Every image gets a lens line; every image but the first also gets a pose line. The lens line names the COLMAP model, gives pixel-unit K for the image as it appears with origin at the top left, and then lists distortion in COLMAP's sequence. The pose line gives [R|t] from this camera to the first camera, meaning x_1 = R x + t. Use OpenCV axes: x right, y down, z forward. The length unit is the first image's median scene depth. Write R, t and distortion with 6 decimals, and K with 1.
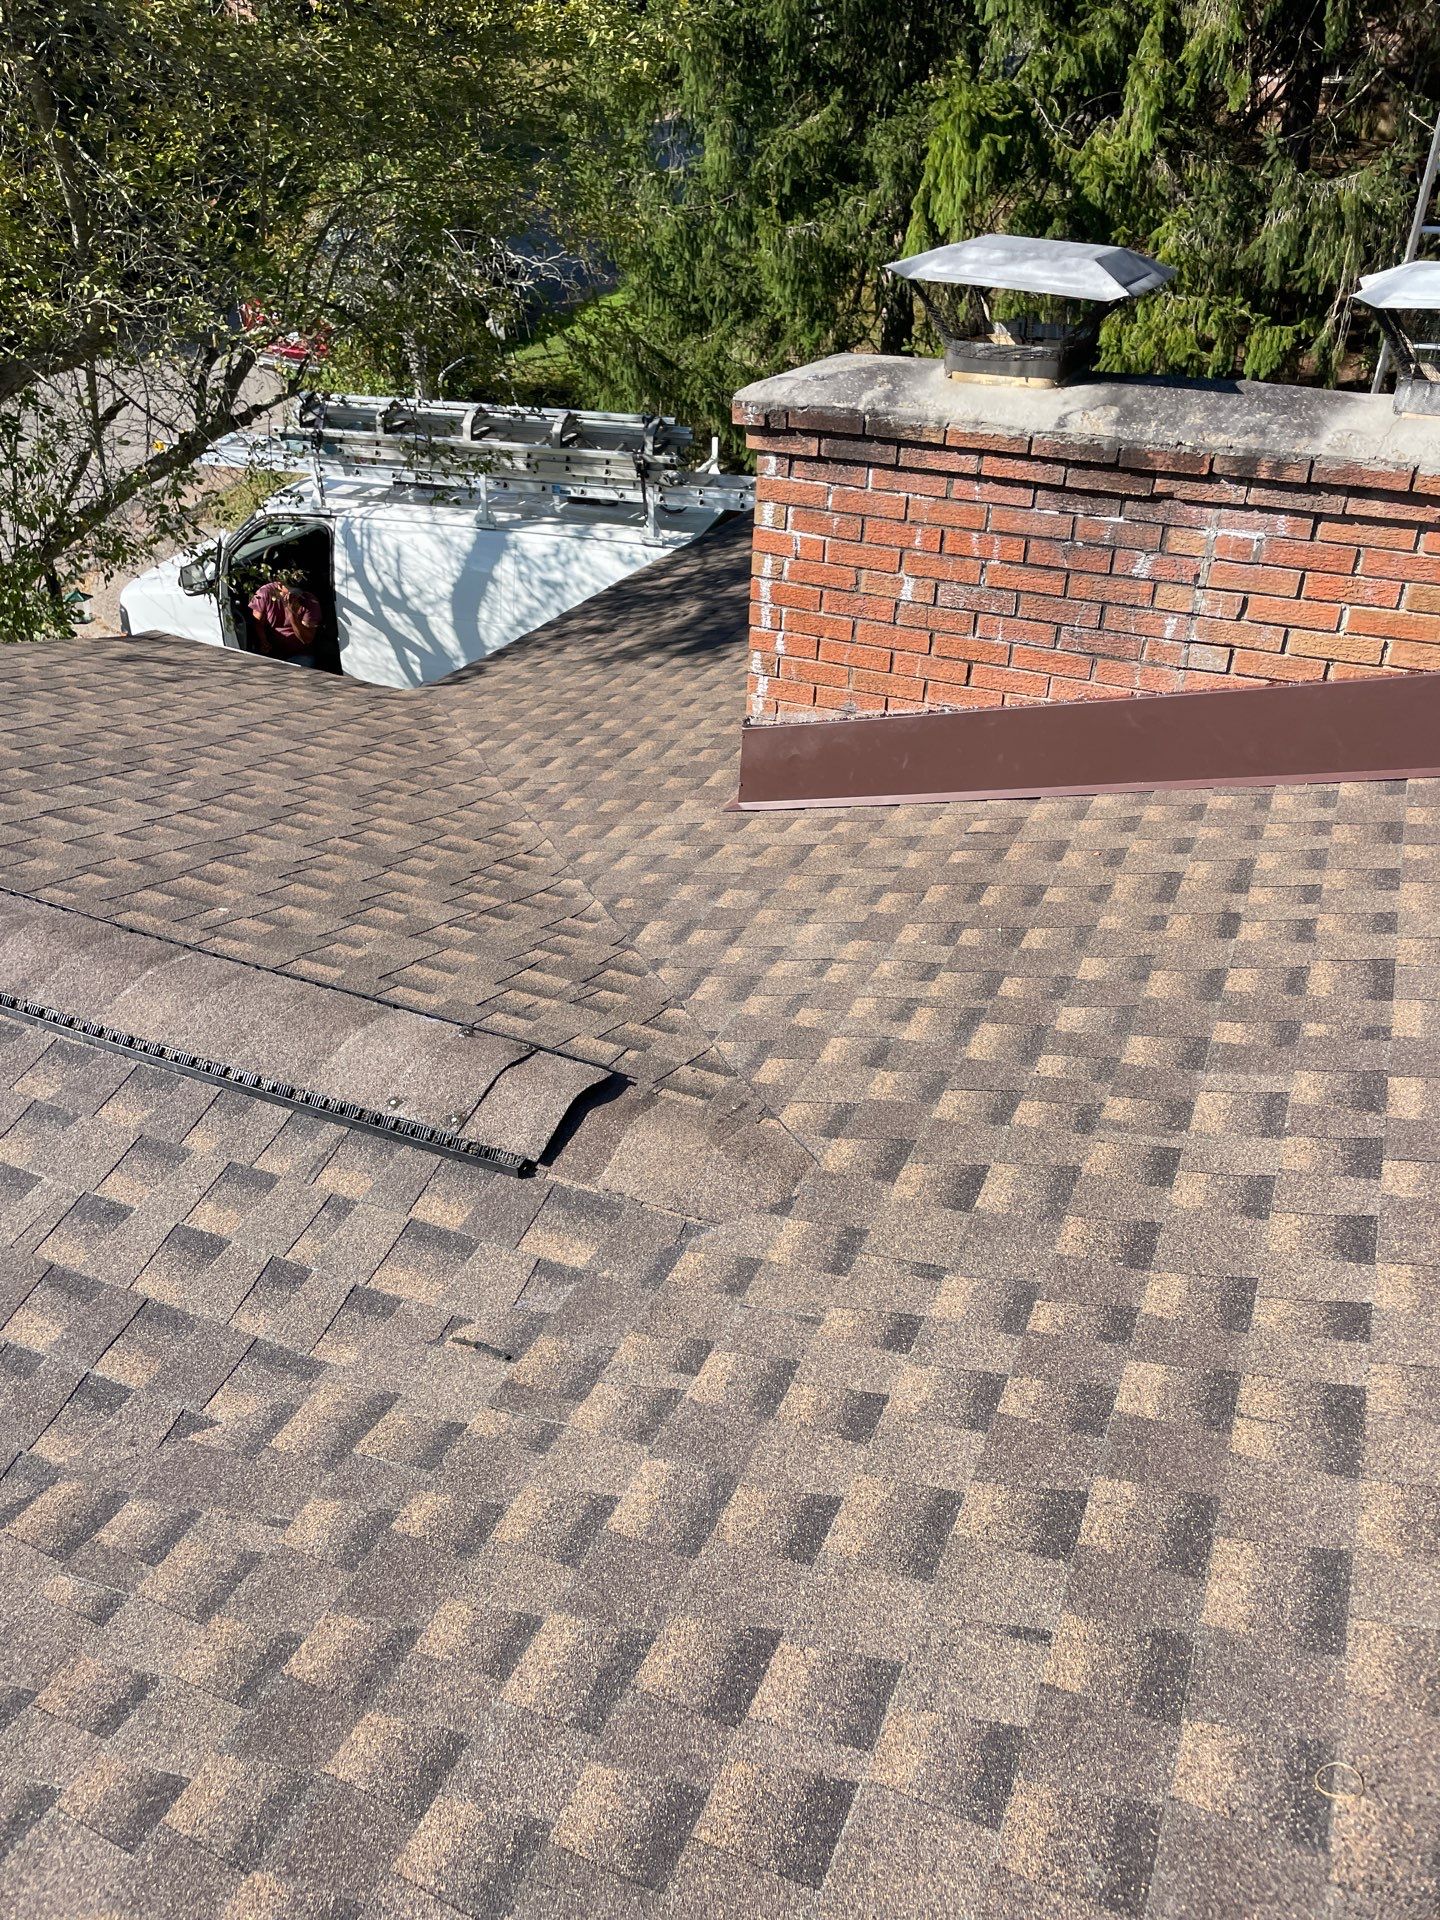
lens RADIAL K [[1488.0, 0, 708.6], [0, 1488.0, 933.2], [0, 0, 1]] dist [0.093534, -0.136188]
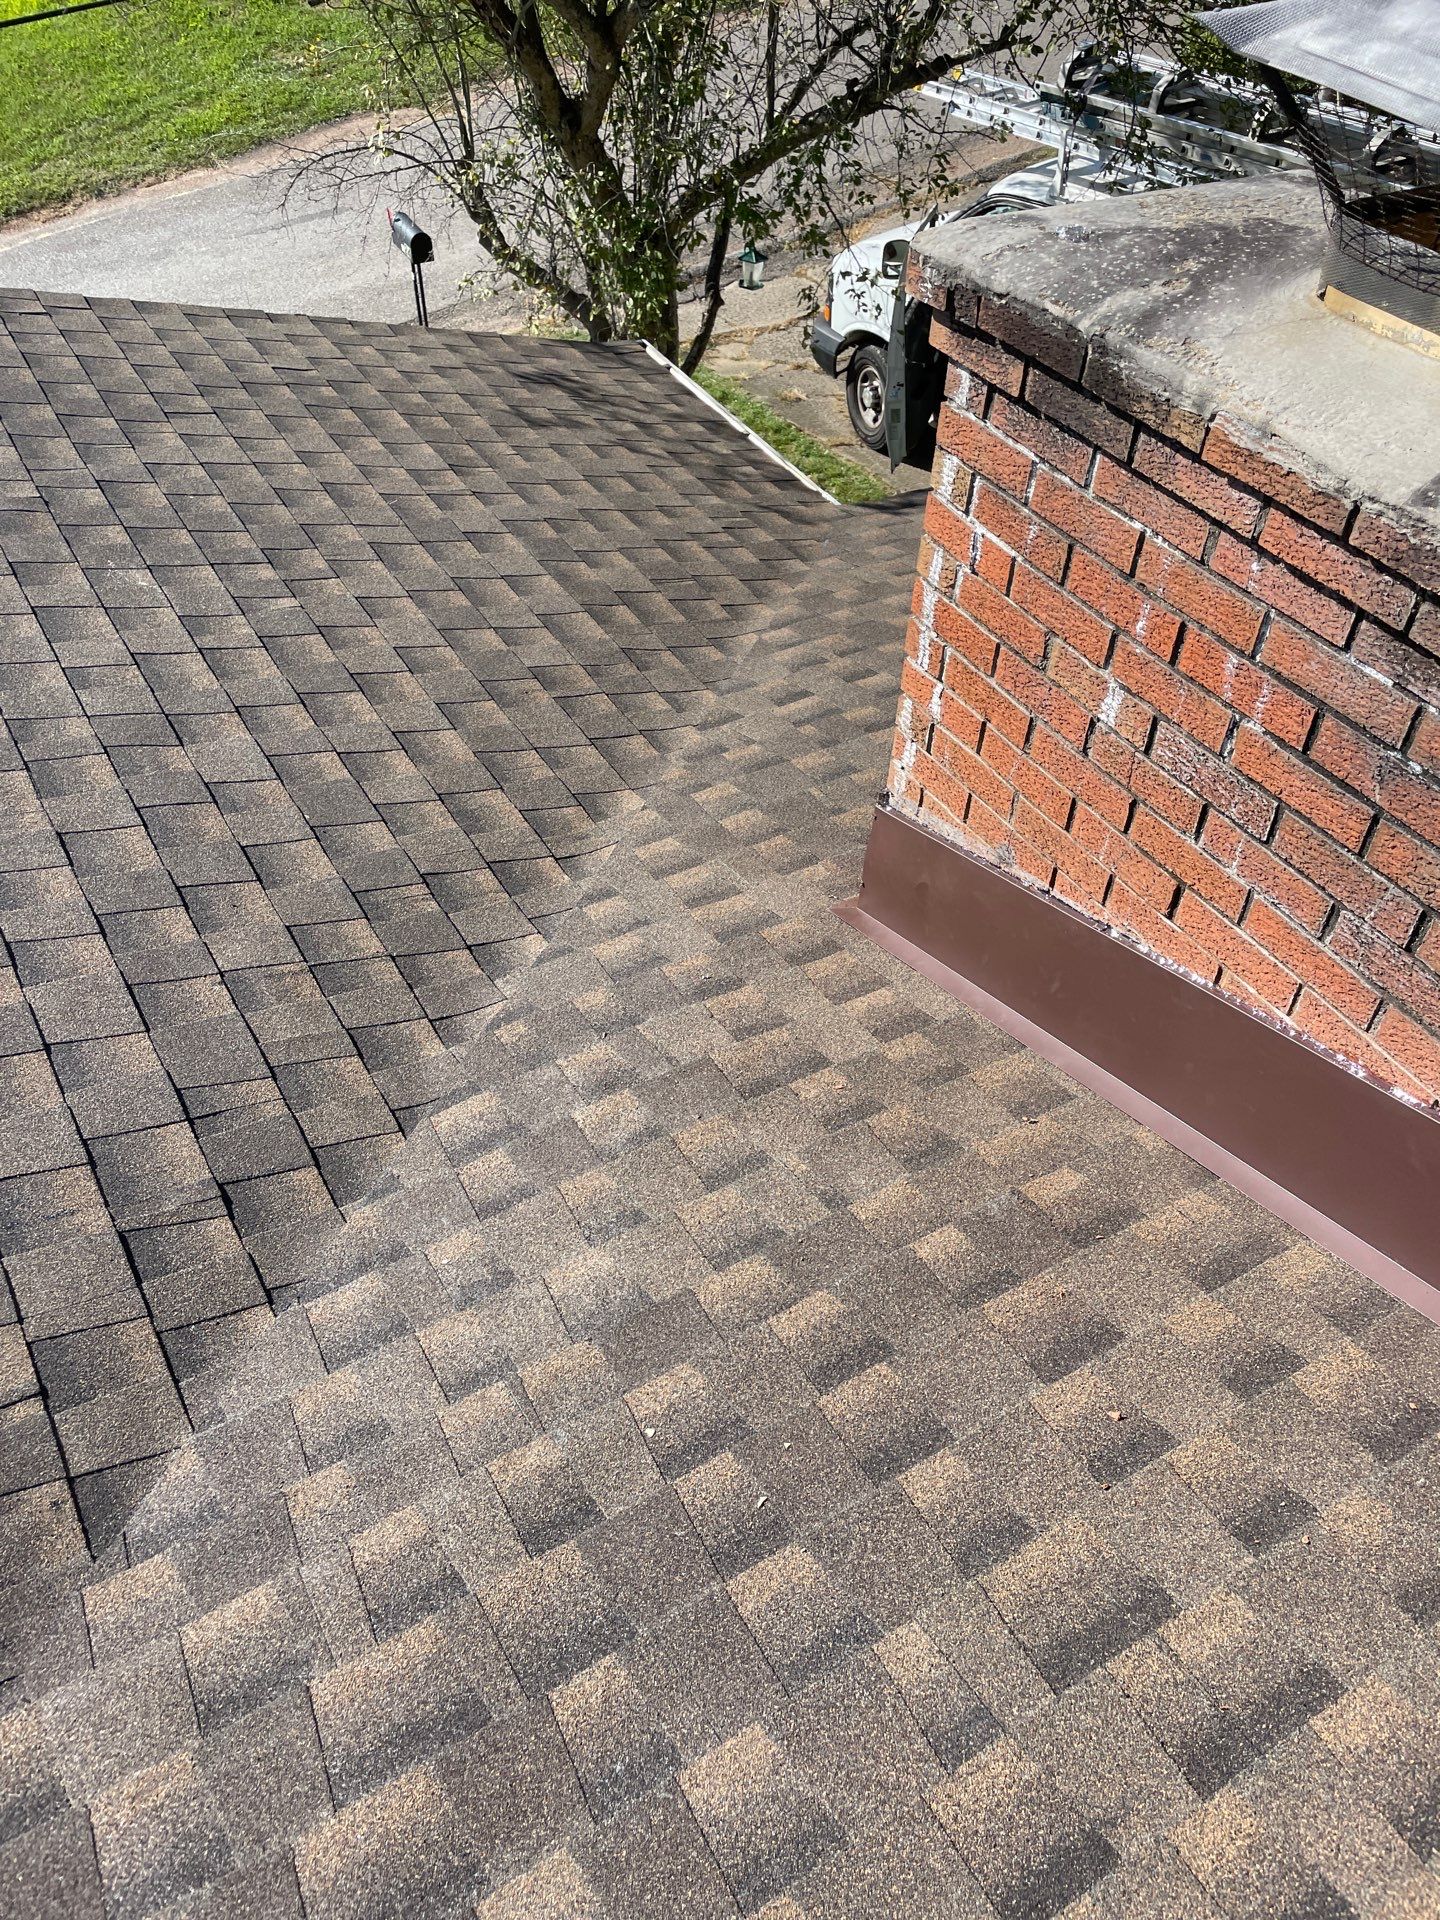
lens RADIAL K [[1481.3, 0, 714.8], [0, 1481.3, 957.0], [0, 0, 1]] dist [0.095642, -0.148259]
pose [[0.816824, 0.398813, -0.416829, 0.304066], [-0.298040, 0.910388, 0.286996, -0.292325], [0.493933, -0.110194, 0.862489, 0.557488]]
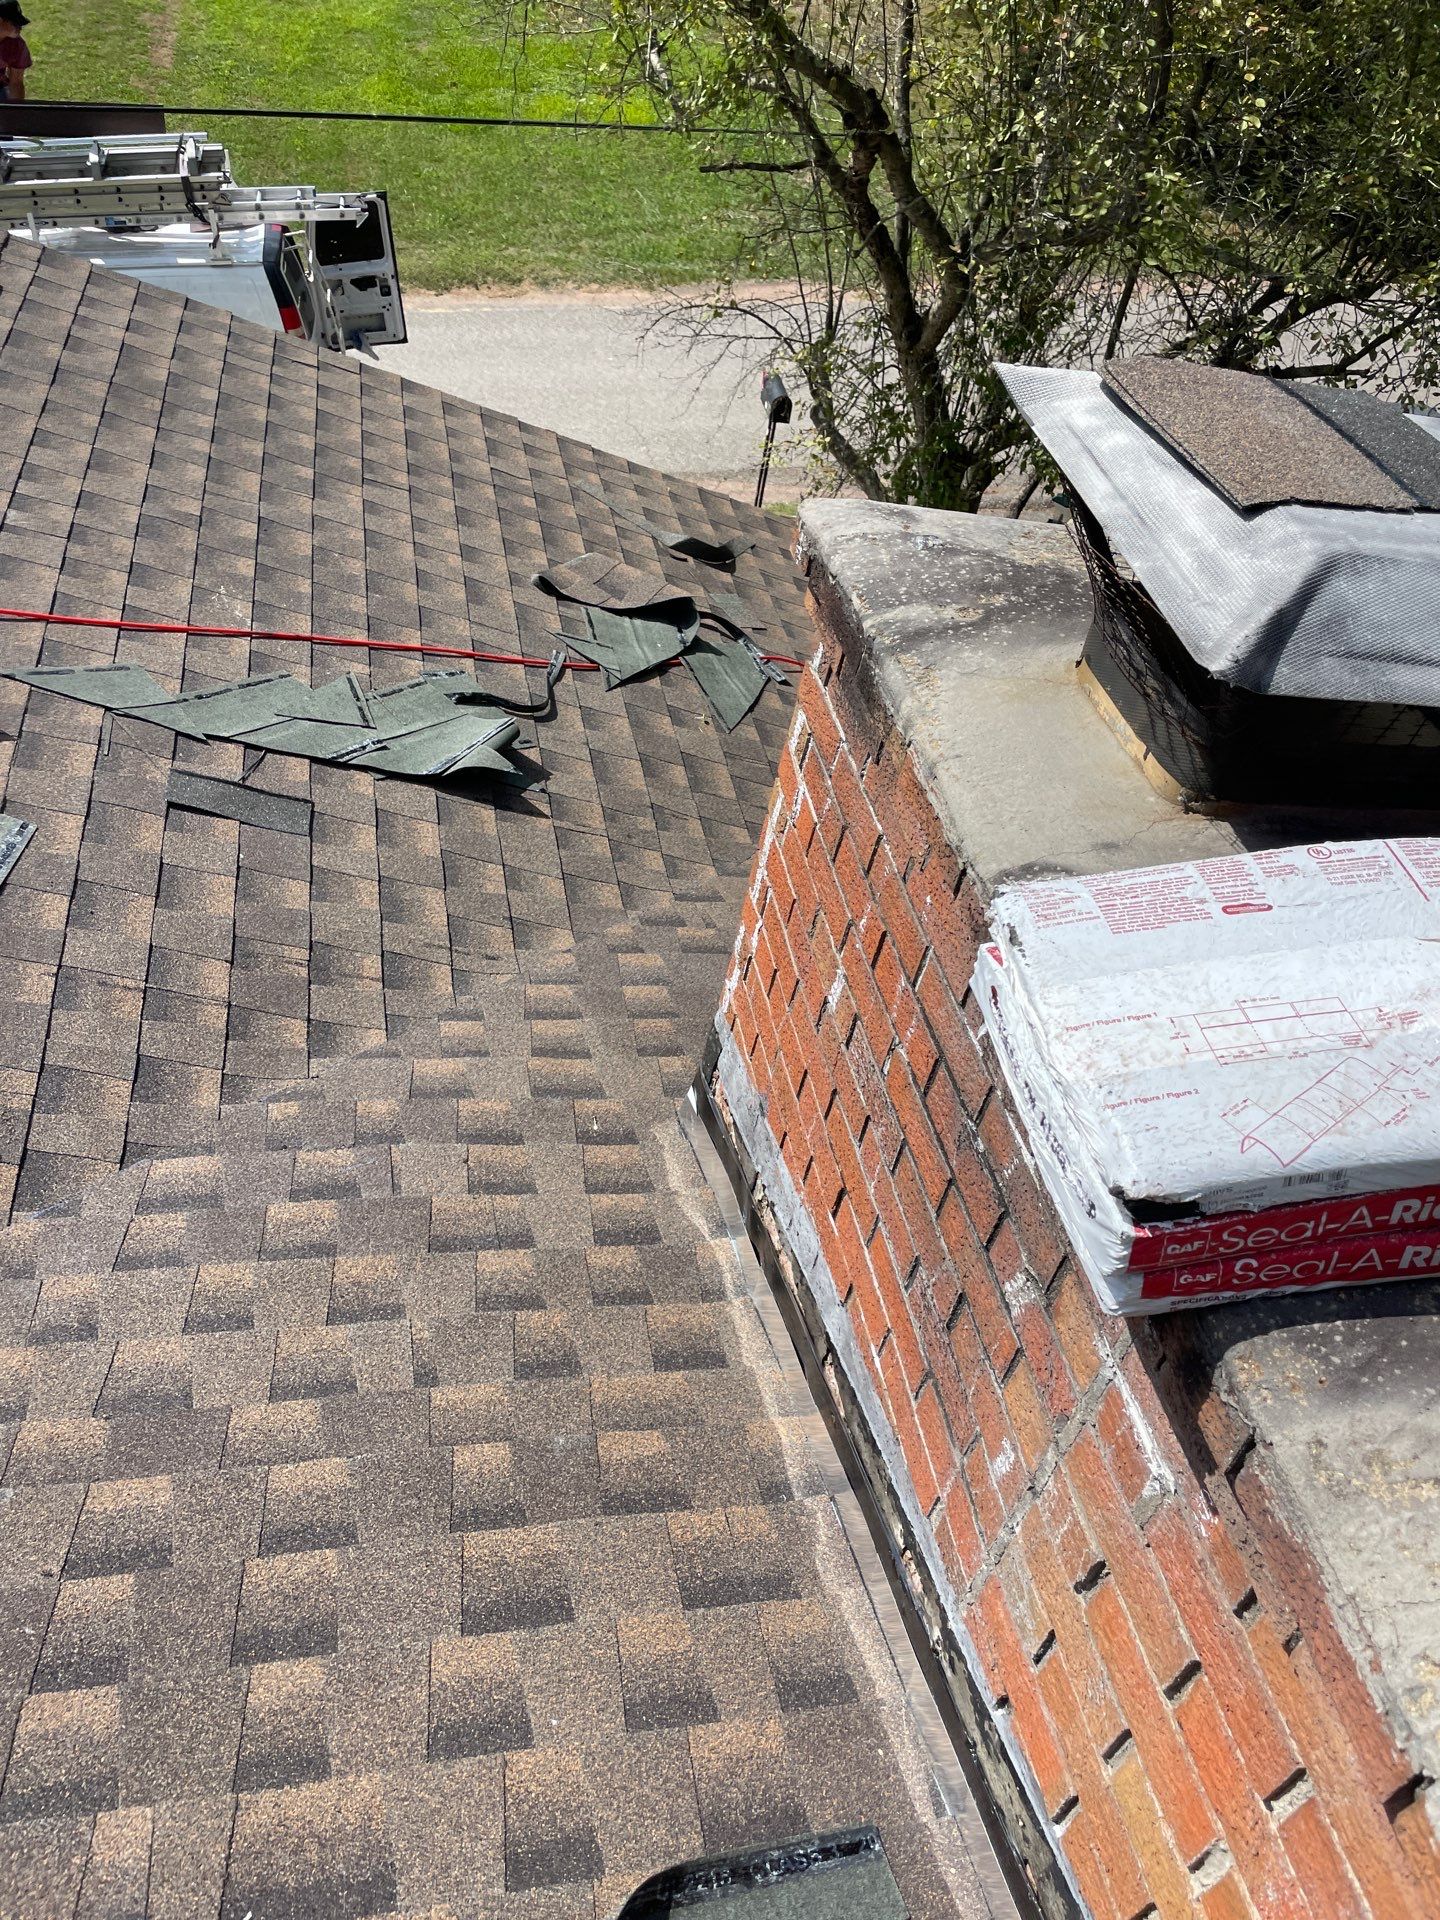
lens RADIAL K [[1471.7, 0, 726.8], [0, 1471.7, 960.1], [0, 0, 1]] dist [0.079746, -0.095992]
pose [[0.576007, 0.585250, -0.570700, 0.437333], [-0.544332, 0.795463, 0.266350, -0.395345], [0.609852, 0.157231, 0.776762, 0.676299]]
